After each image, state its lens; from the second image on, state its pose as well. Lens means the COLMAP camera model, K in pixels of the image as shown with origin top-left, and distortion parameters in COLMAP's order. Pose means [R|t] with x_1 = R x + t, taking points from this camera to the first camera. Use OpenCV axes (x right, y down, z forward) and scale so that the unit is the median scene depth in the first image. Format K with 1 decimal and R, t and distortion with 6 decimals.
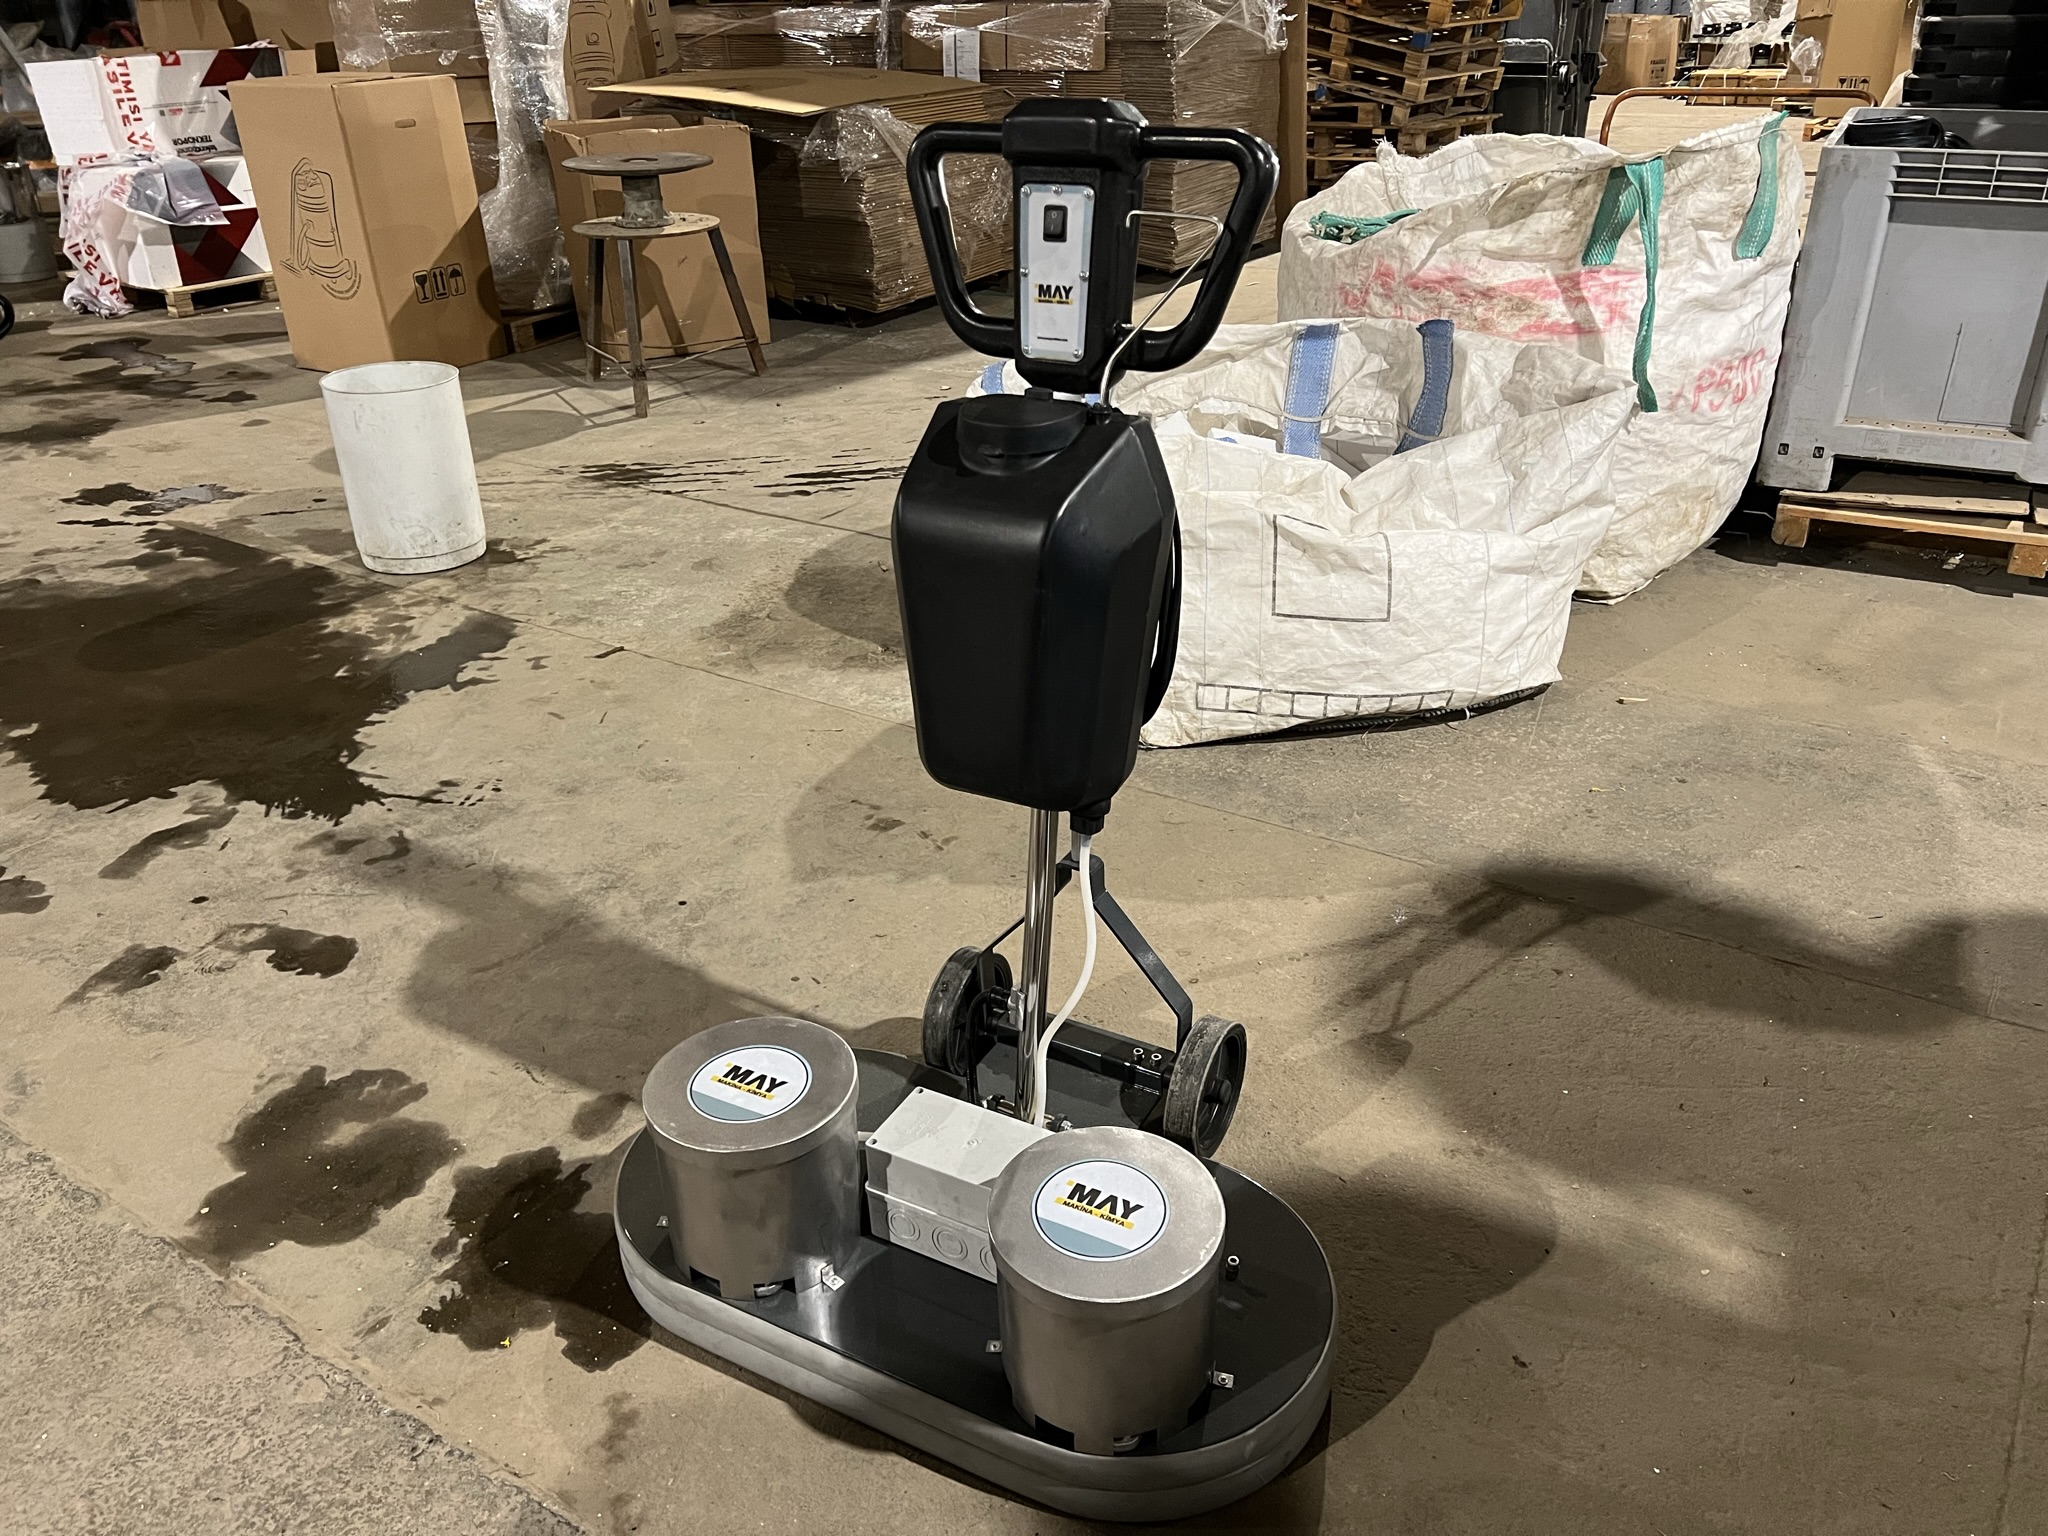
lens RADIAL K [[1548.8, 0, 1037.4], [0, 1548.8, 771.1], [0, 0, 1]] dist [0.044333, -0.055765]
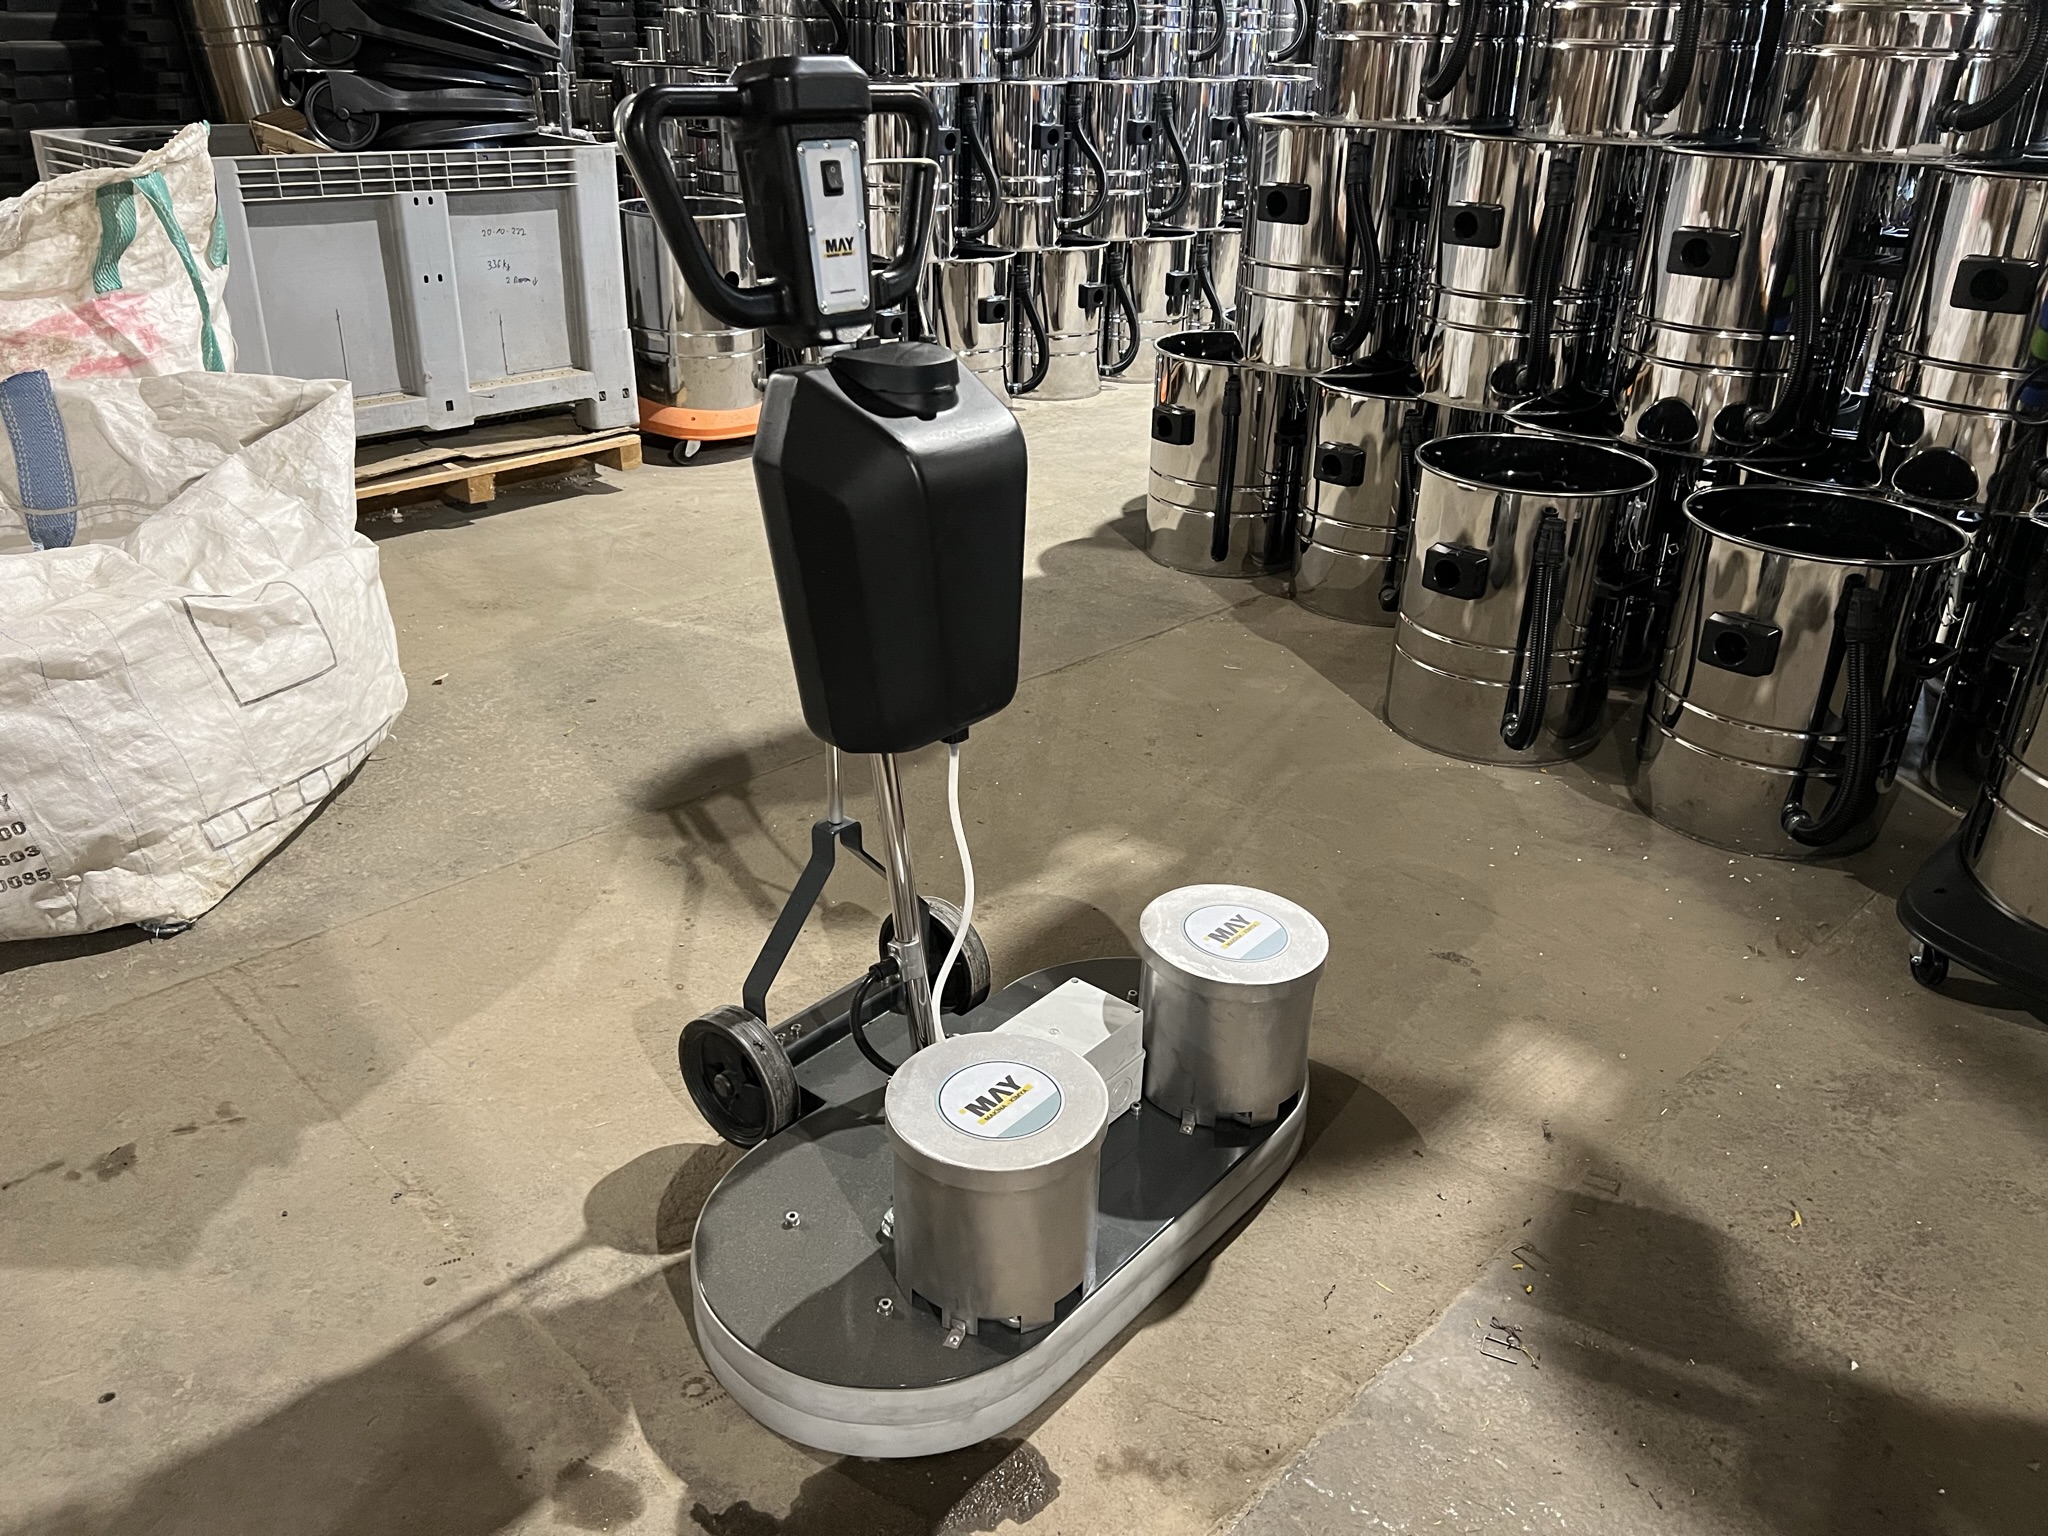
lens RADIAL K [[1548.8, 0, 1049.8], [0, 1548.8, 770.9], [0, 0, 1]] dist [0.044333, -0.055765]
pose [[0.188140, -0.391390, 0.900787, -0.580734], [0.418986, 0.861505, 0.286812, -0.139040], [-0.888287, 0.323456, 0.326071, 0.369830]]
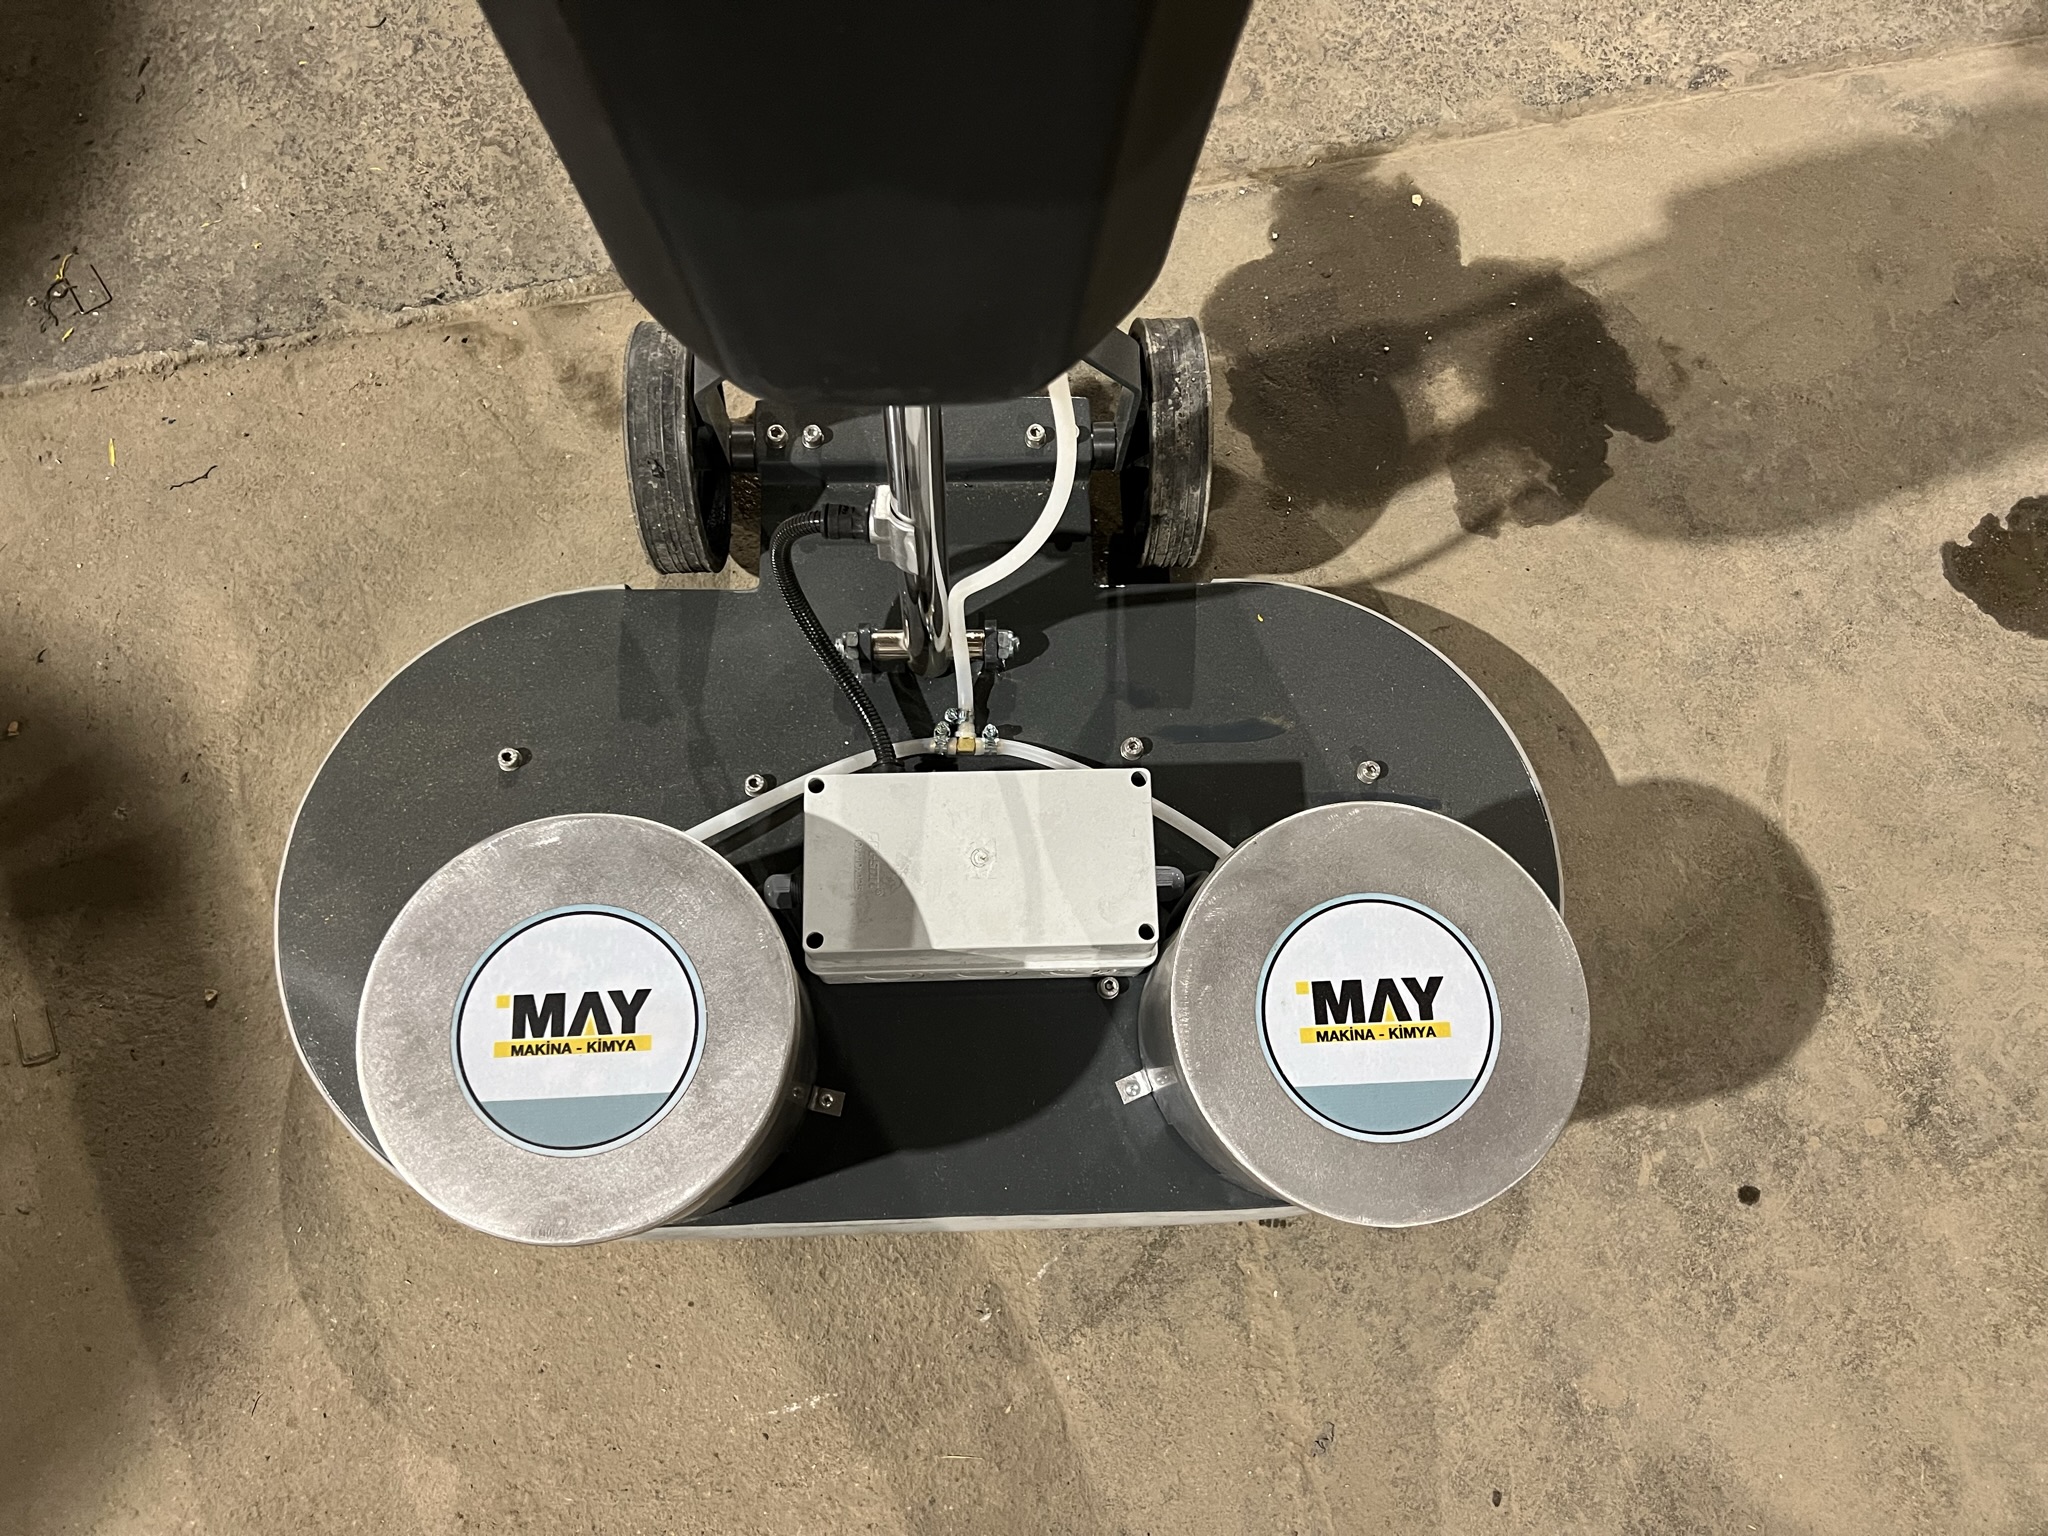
lens RADIAL K [[1548.8, 0, 1040.0], [0, 1548.8, 776.7], [0, 0, 1]] dist [0.044333, -0.055765]
pose [[0.861841, -0.472593, 0.184081, -0.069396], [0.176247, 0.619403, 0.765034, -0.121522], [-0.475570, -0.626894, 0.617120, 0.415112]]
